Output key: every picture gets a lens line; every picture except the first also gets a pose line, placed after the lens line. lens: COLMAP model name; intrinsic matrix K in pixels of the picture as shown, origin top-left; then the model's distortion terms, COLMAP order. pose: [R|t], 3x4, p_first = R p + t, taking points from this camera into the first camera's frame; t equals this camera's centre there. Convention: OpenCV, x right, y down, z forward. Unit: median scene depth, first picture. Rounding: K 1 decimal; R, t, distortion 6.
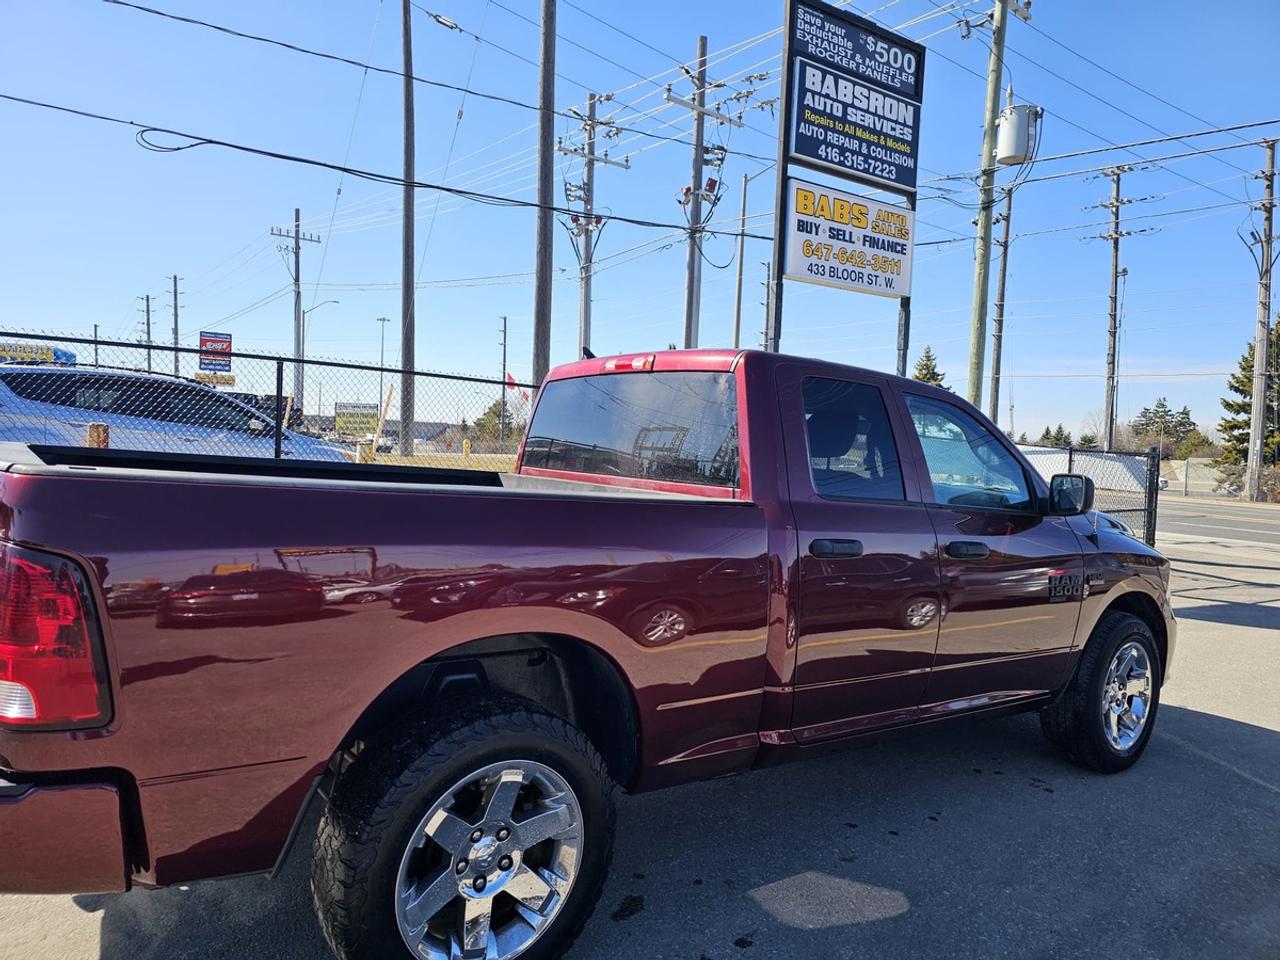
lens RADIAL K [[845.7, 0, 641.7], [0, 845.7, 477.3], [0, 0, 1]] dist [0.044683, -0.043104]
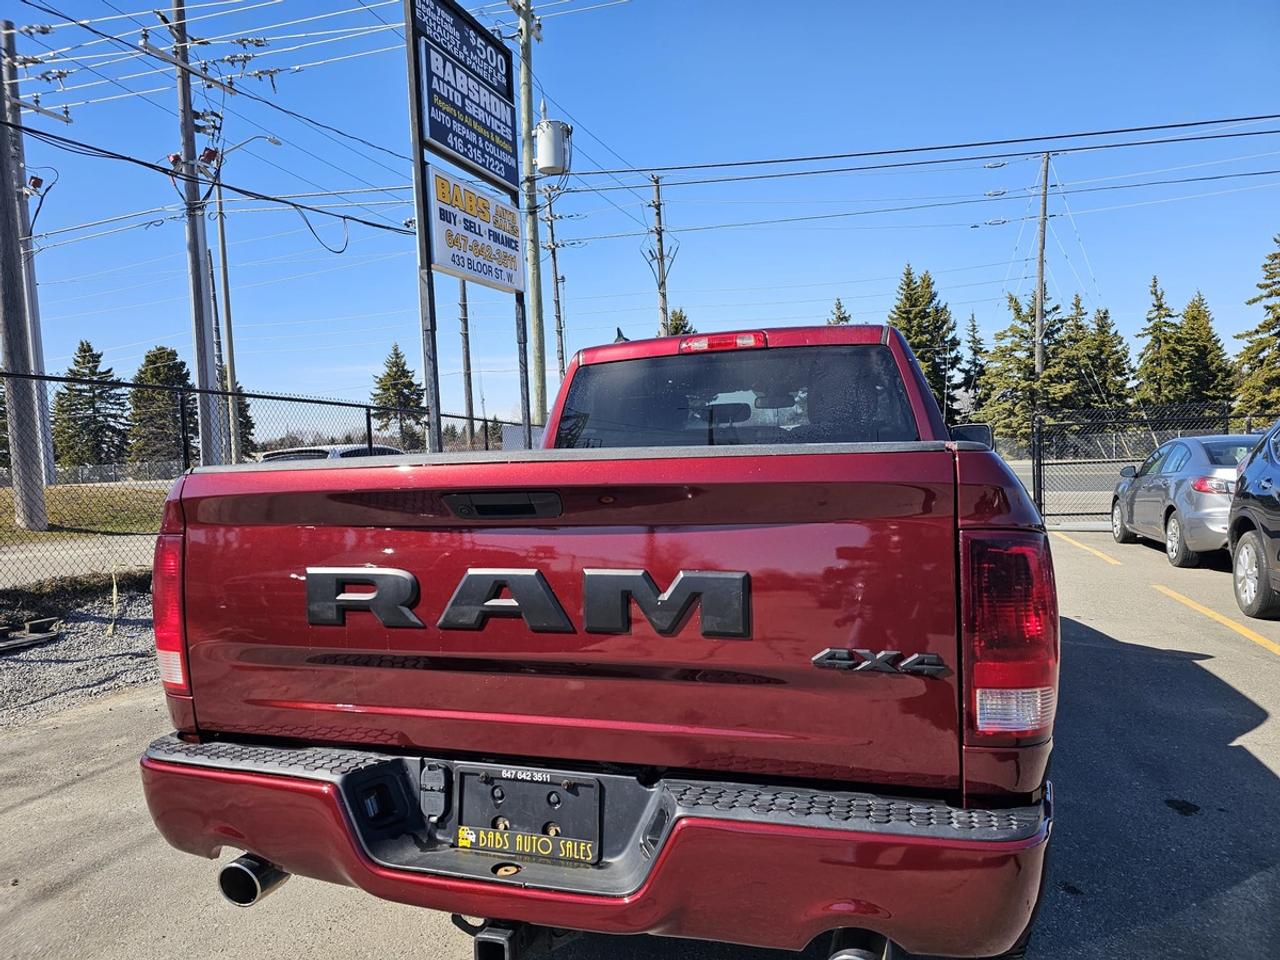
lens RADIAL K [[845.7, 0, 635.0], [0, 845.7, 492.7], [0, 0, 1]] dist [0.044683, -0.043104]
pose [[0.806509, -0.107823, 0.581307, -0.226722], [0.096802, 0.994043, 0.050075, -0.005567], [-0.583243, 0.015886, 0.812142, 0.079448]]
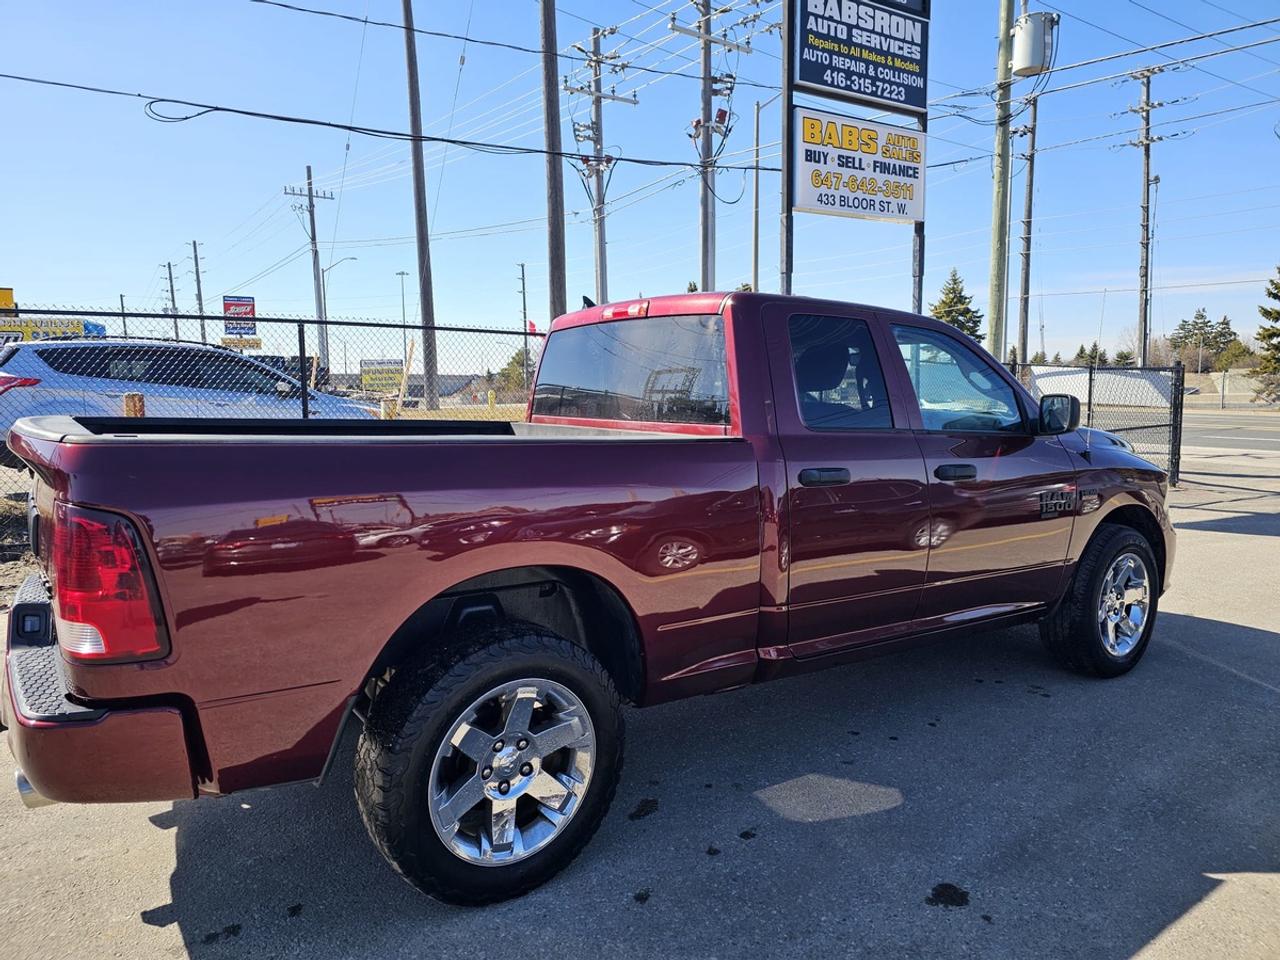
lens RADIAL K [[845.7, 0, 642.6], [0, 845.7, 473.3], [0, 0, 1]] dist [0.044683, -0.043104]
pose [[0.998188, -0.049120, -0.034744, 0.010353], [0.051229, 0.996719, 0.062670, 0.000463], [0.031552, -0.064336, 0.997429, -0.017230]]
